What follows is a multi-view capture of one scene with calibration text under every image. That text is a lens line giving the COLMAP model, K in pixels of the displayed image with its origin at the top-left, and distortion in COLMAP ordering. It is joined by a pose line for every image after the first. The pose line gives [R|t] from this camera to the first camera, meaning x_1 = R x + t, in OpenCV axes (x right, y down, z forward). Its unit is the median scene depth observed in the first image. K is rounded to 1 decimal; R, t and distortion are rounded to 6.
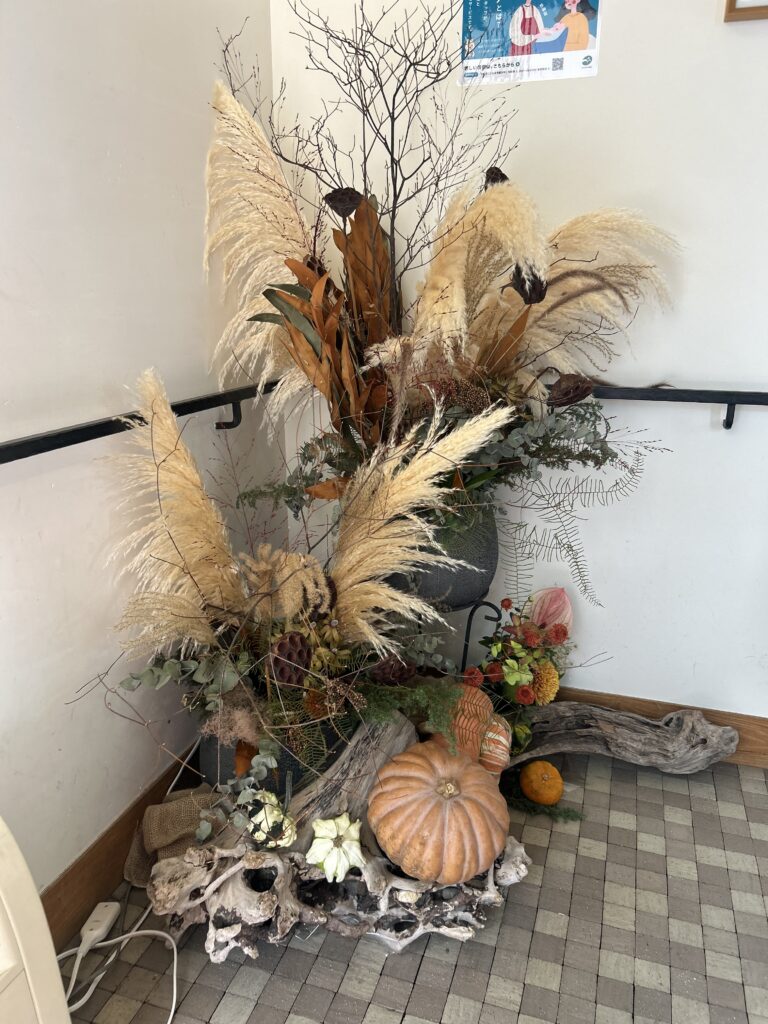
lens RADIAL K [[766.1, 0, 384.0], [0, 766.1, 512.0], [0, 0, 1]] dist [-0.007325, -0.006108]
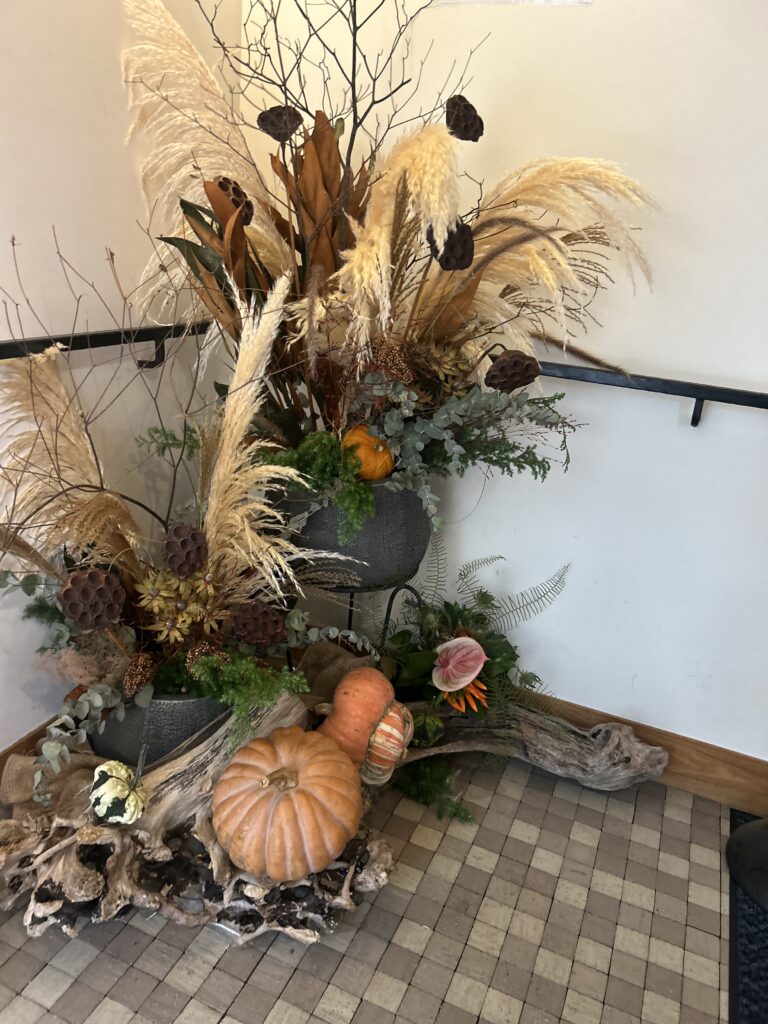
lens RADIAL K [[769.2, 0, 384.7], [0, 769.2, 525.8], [0, 0, 1]] dist [0.003934, -0.000162]
pose [[0.992815, 0.112734, -0.040119, 0.172554], [-0.109230, 0.990724, 0.080835, -0.033829], [0.048859, -0.075872, 0.995920, 0.098212]]
